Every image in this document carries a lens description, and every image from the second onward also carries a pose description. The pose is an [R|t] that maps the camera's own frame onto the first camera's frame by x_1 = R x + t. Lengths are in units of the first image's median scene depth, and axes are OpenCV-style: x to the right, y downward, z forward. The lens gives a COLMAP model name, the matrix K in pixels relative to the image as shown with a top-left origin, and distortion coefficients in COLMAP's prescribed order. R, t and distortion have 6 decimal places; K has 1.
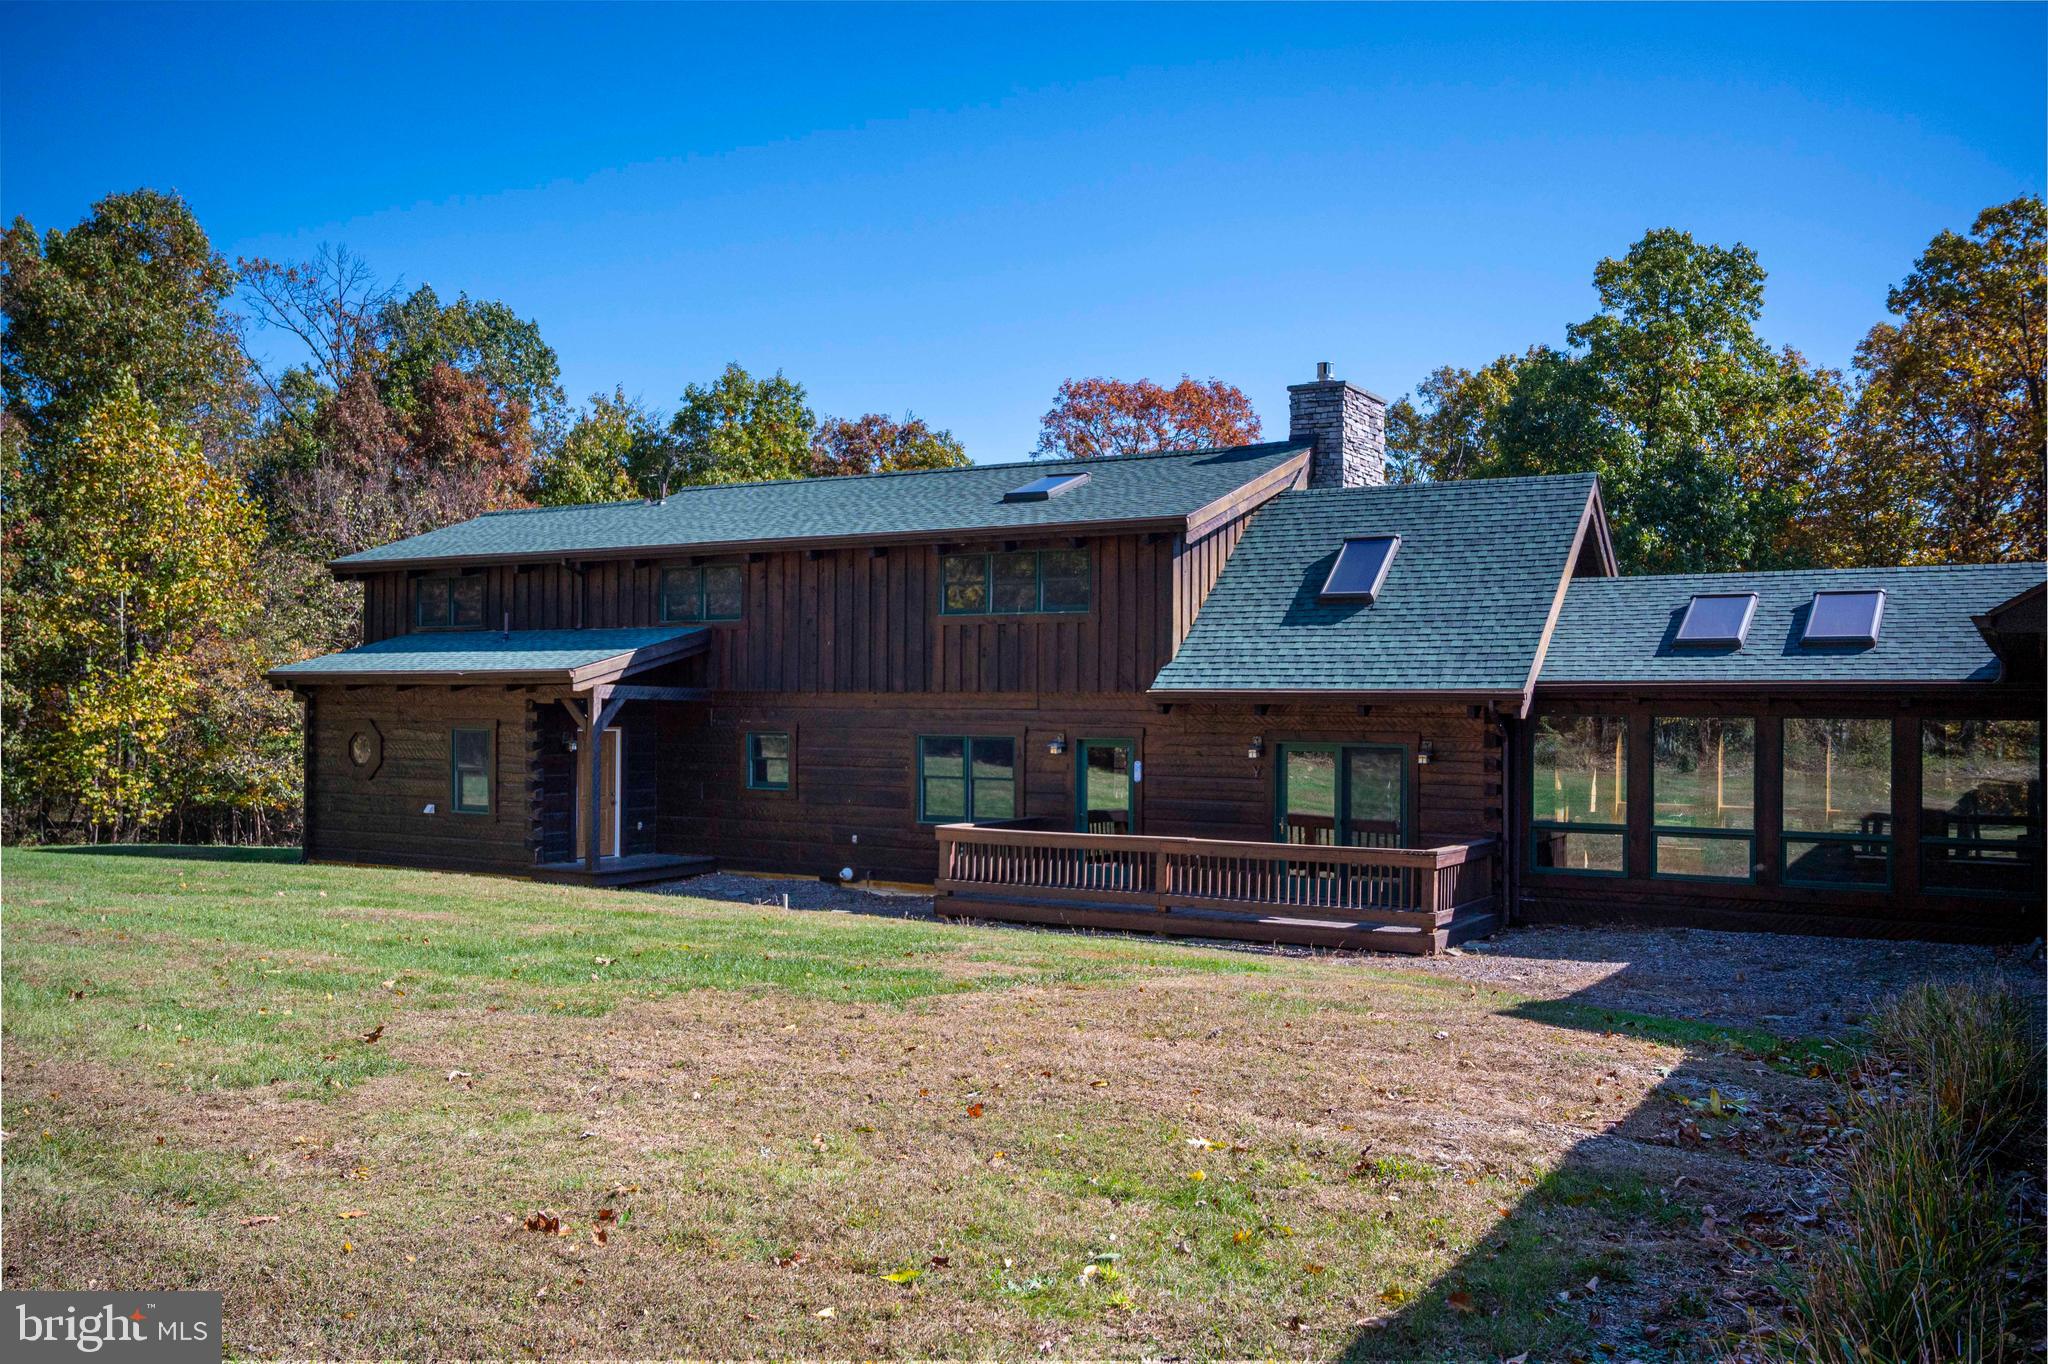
lens RADIAL K [[1742.3, 0, 1024.1], [0, 1742.3, 679.0], [0, 0, 1]] dist [-0.005108, -0.008676]
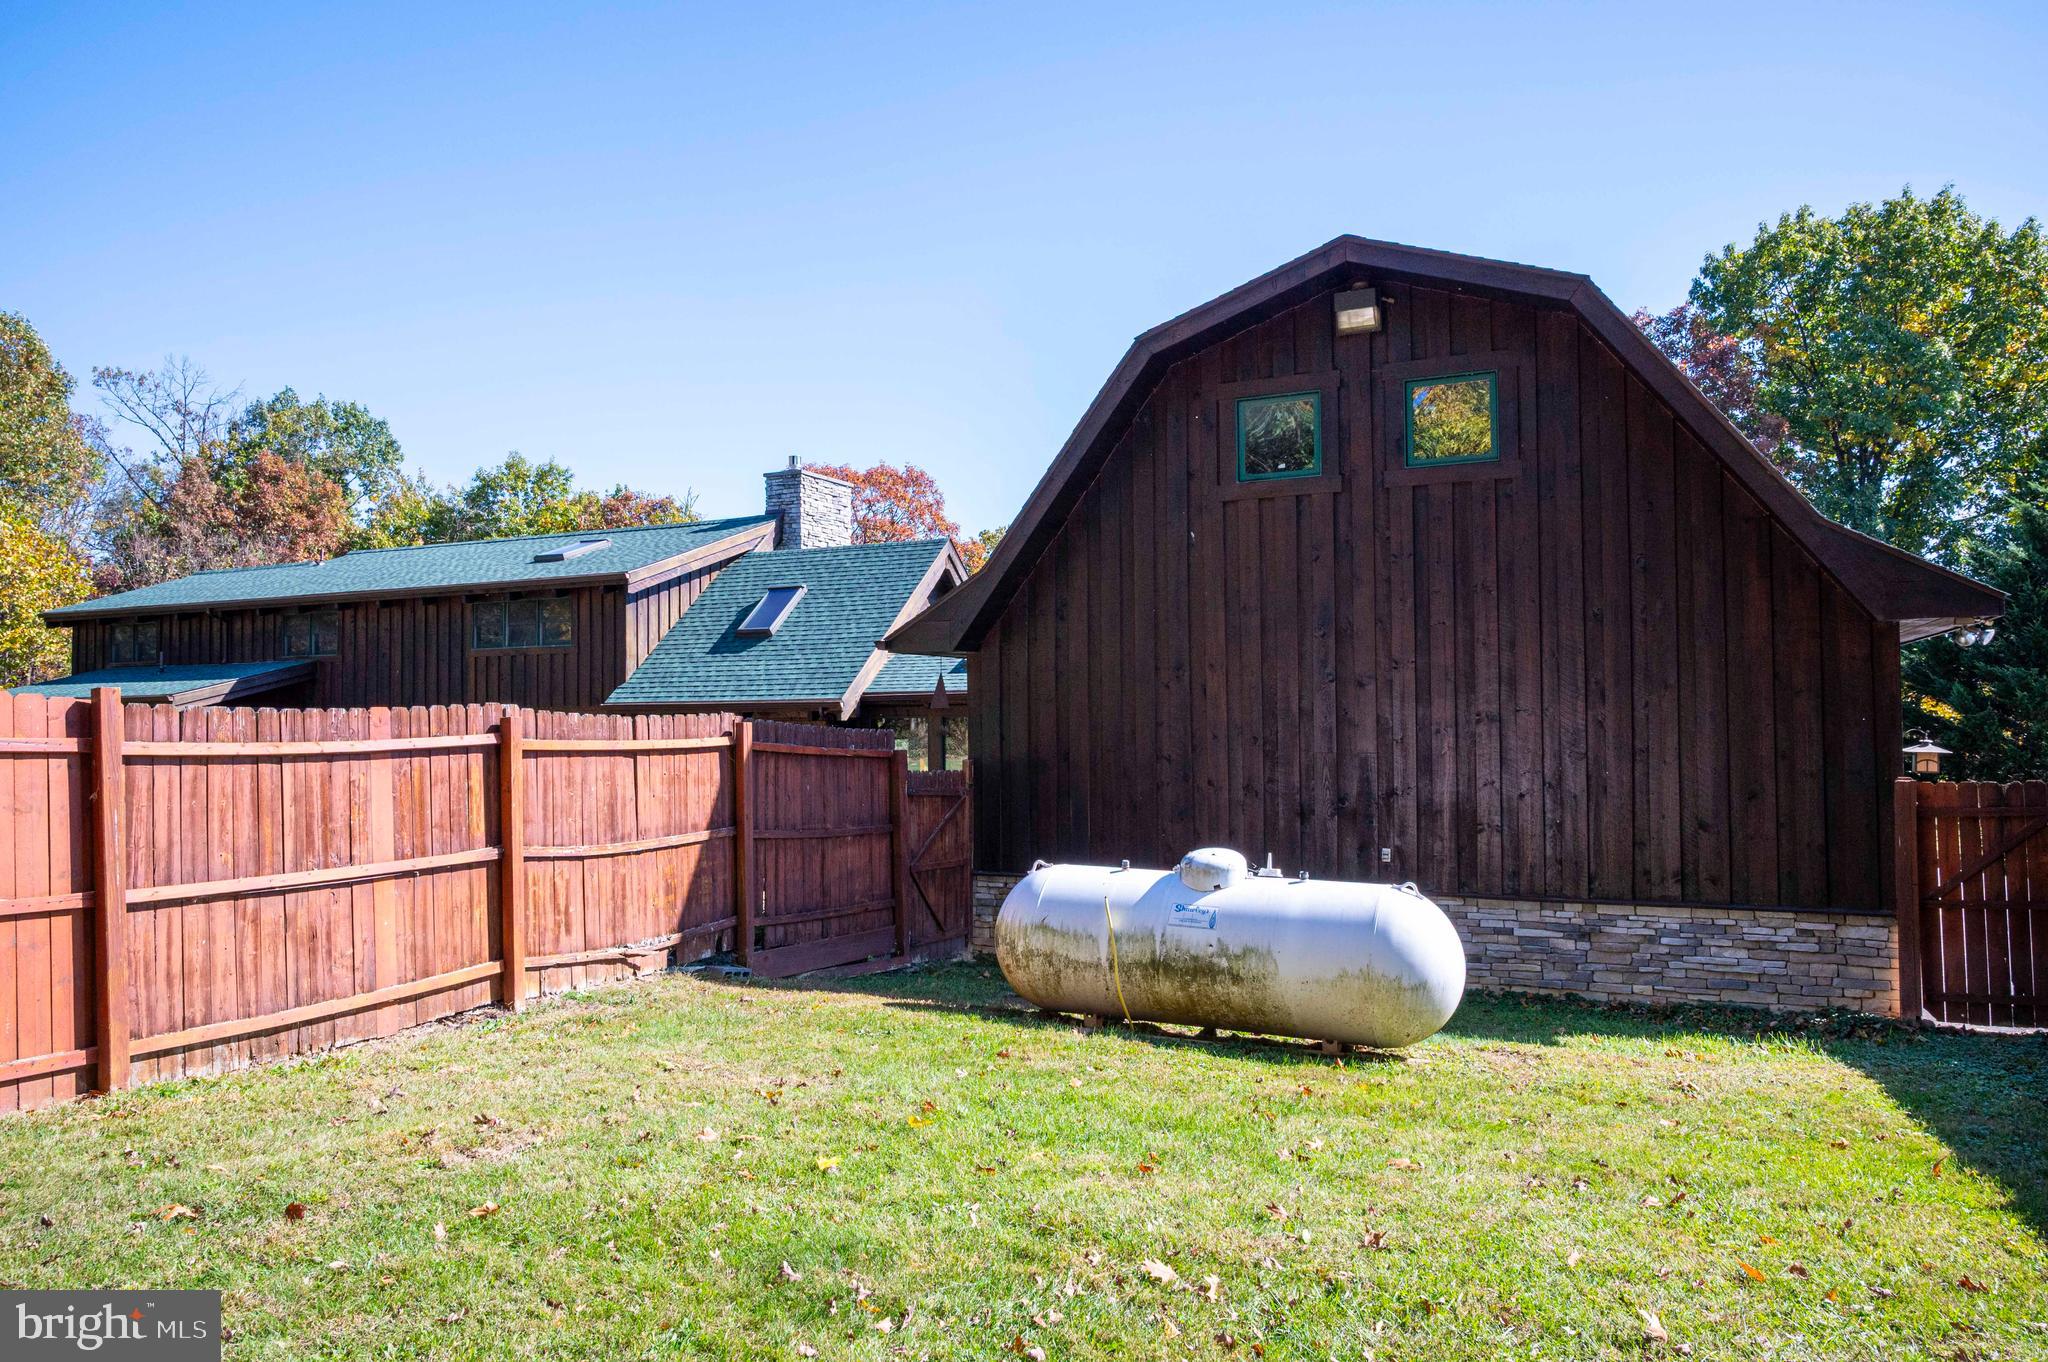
lens RADIAL K [[1361.9, 0, 1030.6], [0, 1361.9, 689.7], [0, 0, 1]] dist [-0.012709, 0.009663]
pose [[0.995142, -0.014952, 0.097307, 0.265728], [0.015396, 0.999874, -0.003815, 0.004105], [-0.097238, 0.005294, 0.995247, -0.054776]]
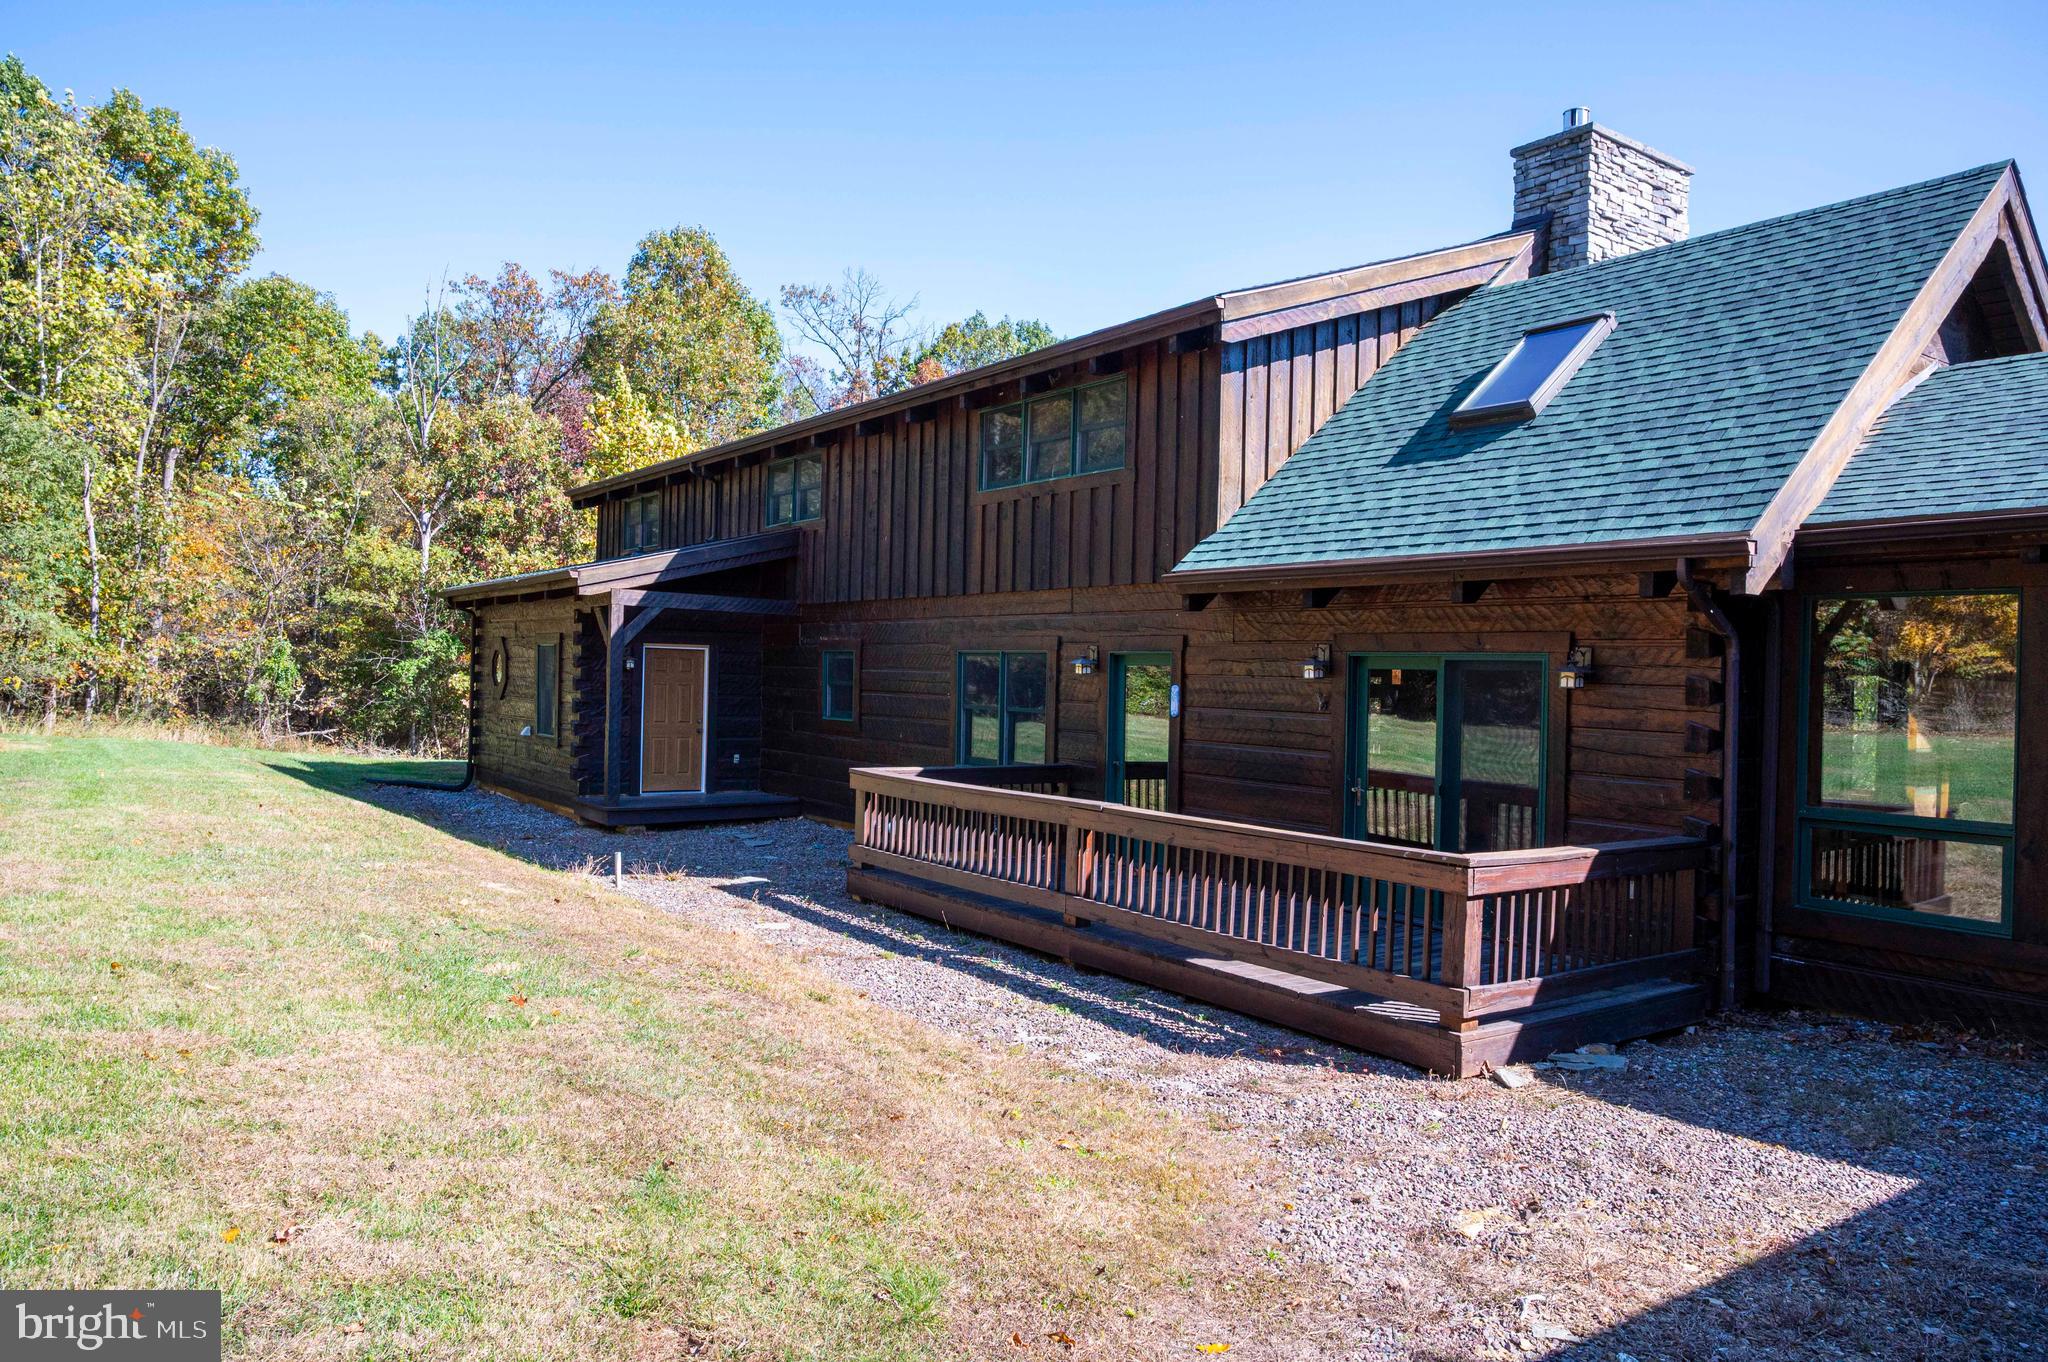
lens RADIAL K [[1361.9, 0, 1026.9], [0, 1361.9, 674.1], [0, 0, 1]] dist [-0.012709, 0.009663]
pose [[0.916574, 0.014234, -0.399611, 0.204479], [-0.010116, 0.999872, 0.012412, 0.034208], [0.399737, -0.007334, 0.916601, 0.462401]]
